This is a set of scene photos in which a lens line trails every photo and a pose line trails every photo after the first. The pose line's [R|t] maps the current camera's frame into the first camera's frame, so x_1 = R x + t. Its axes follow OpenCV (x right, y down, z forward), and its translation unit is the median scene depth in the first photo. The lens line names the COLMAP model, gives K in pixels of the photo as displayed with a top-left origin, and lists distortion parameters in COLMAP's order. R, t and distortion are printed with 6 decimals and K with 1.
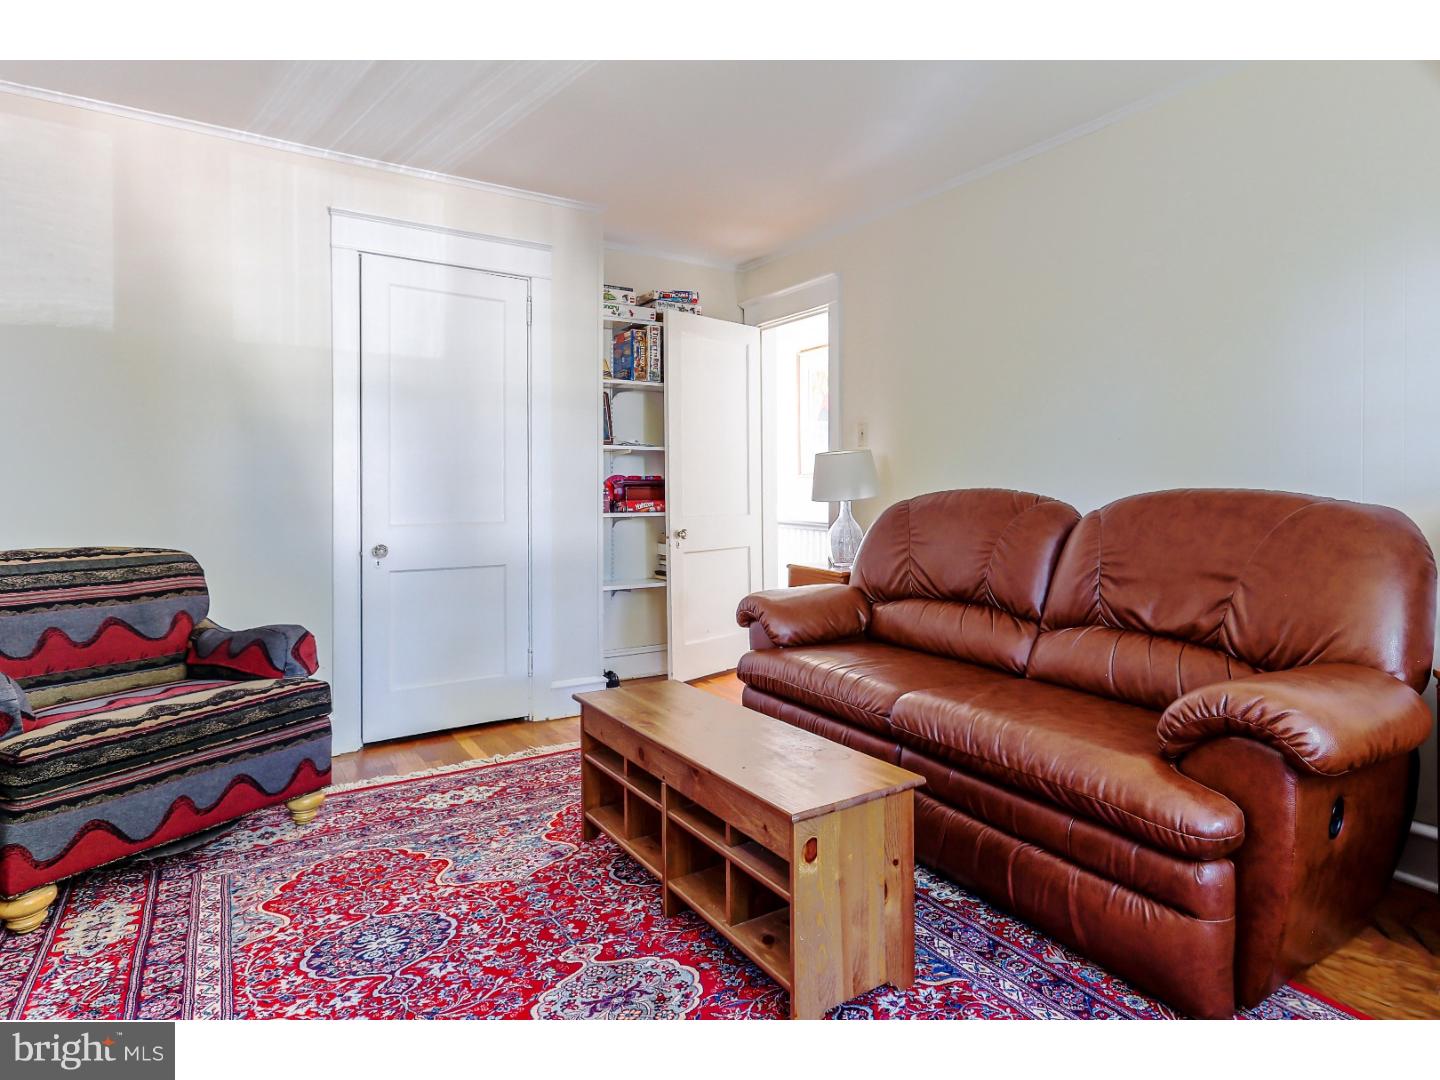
lens RADIAL K [[734.0, 0, 722.2], [0, 734.0, 520.6], [0, 0, 1]] dist [-0.001271, -0.000205]
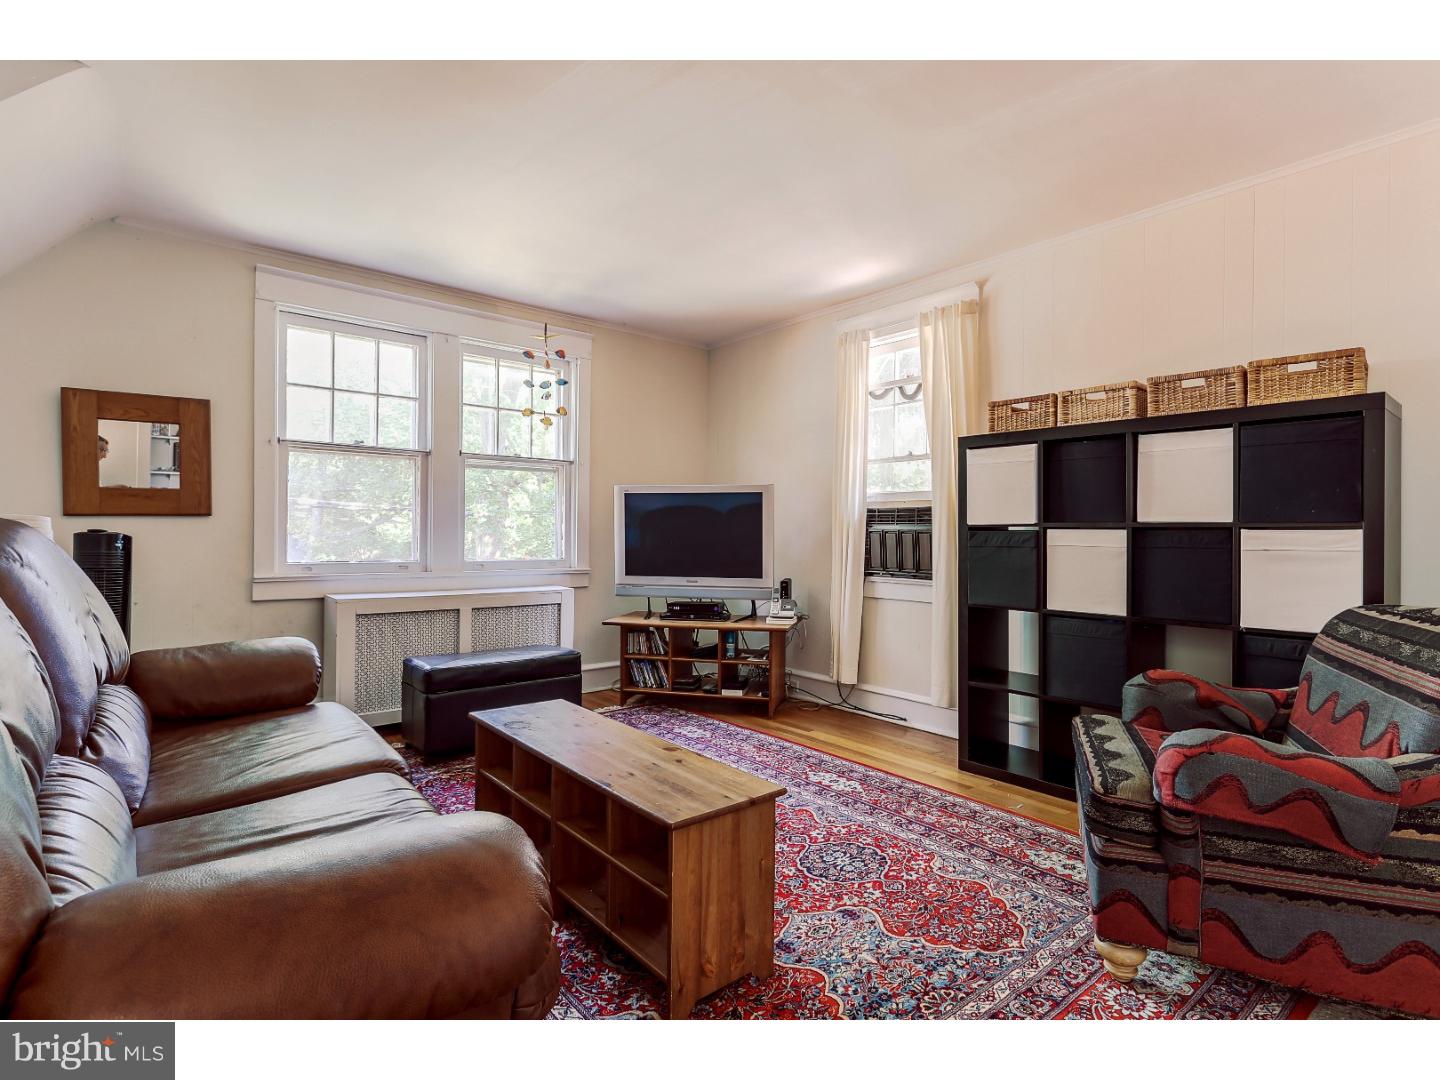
lens RADIAL K [[734.0, 0, 722.2], [0, 734.0, 520.6], [0, 0, 1]] dist [-0.001271, -0.000205]
pose [[-0.986063, -0.009213, -0.166118, 0.004014], [-0.013270, 0.999640, 0.023325, -0.099599], [0.165844, 0.025204, -0.985830, 2.165637]]
